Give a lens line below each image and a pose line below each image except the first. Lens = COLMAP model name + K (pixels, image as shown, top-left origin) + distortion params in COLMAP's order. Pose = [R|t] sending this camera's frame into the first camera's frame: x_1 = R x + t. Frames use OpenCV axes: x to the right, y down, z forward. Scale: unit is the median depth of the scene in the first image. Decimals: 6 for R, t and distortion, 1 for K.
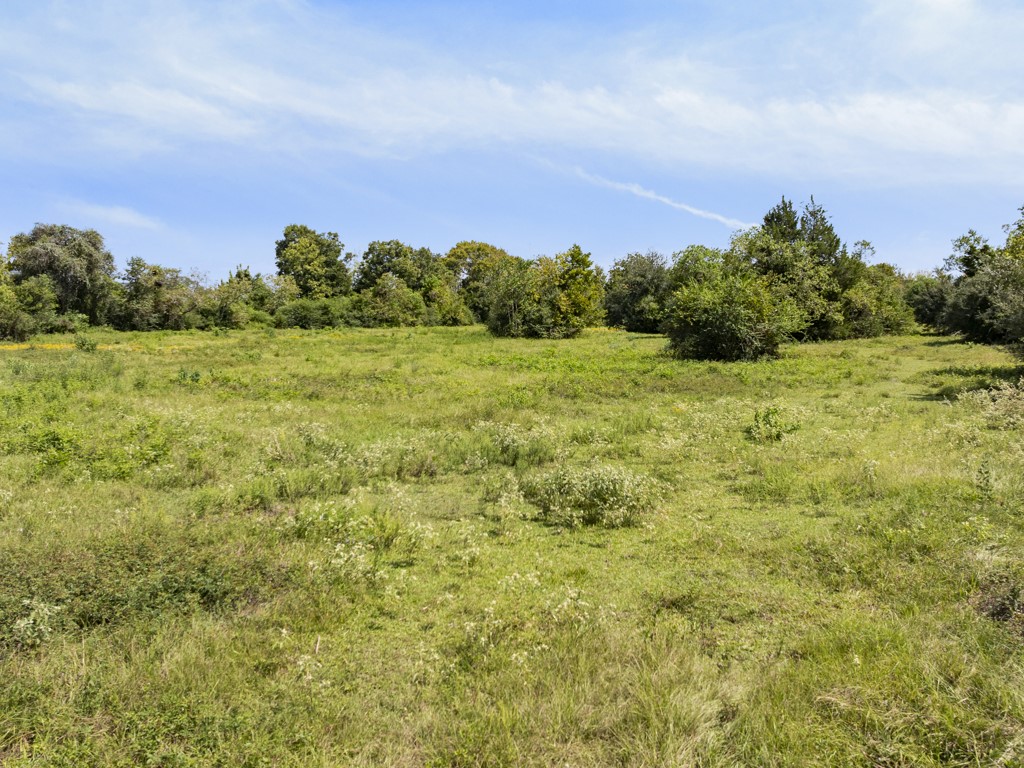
lens RADIAL K [[954.0, 0, 512.4], [0, 954.0, 377.1], [0, 0, 1]] dist [-0.016253, -0.016052]
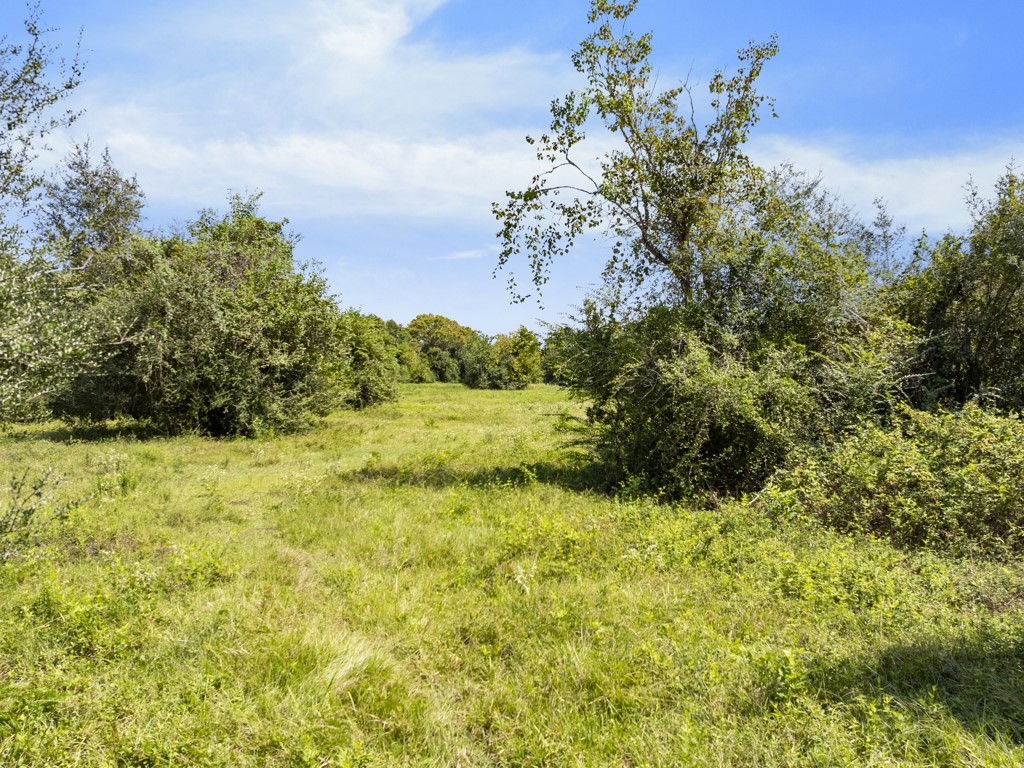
lens RADIAL K [[954.0, 0, 512.4], [0, 954.0, 377.1], [0, 0, 1]] dist [-0.016253, -0.016052]
pose [[0.997261, 0.000856, 0.073961, -0.035422], [0.003921, 0.997915, -0.064417, 0.019972], [-0.073862, 0.064531, 0.995178, -0.264328]]
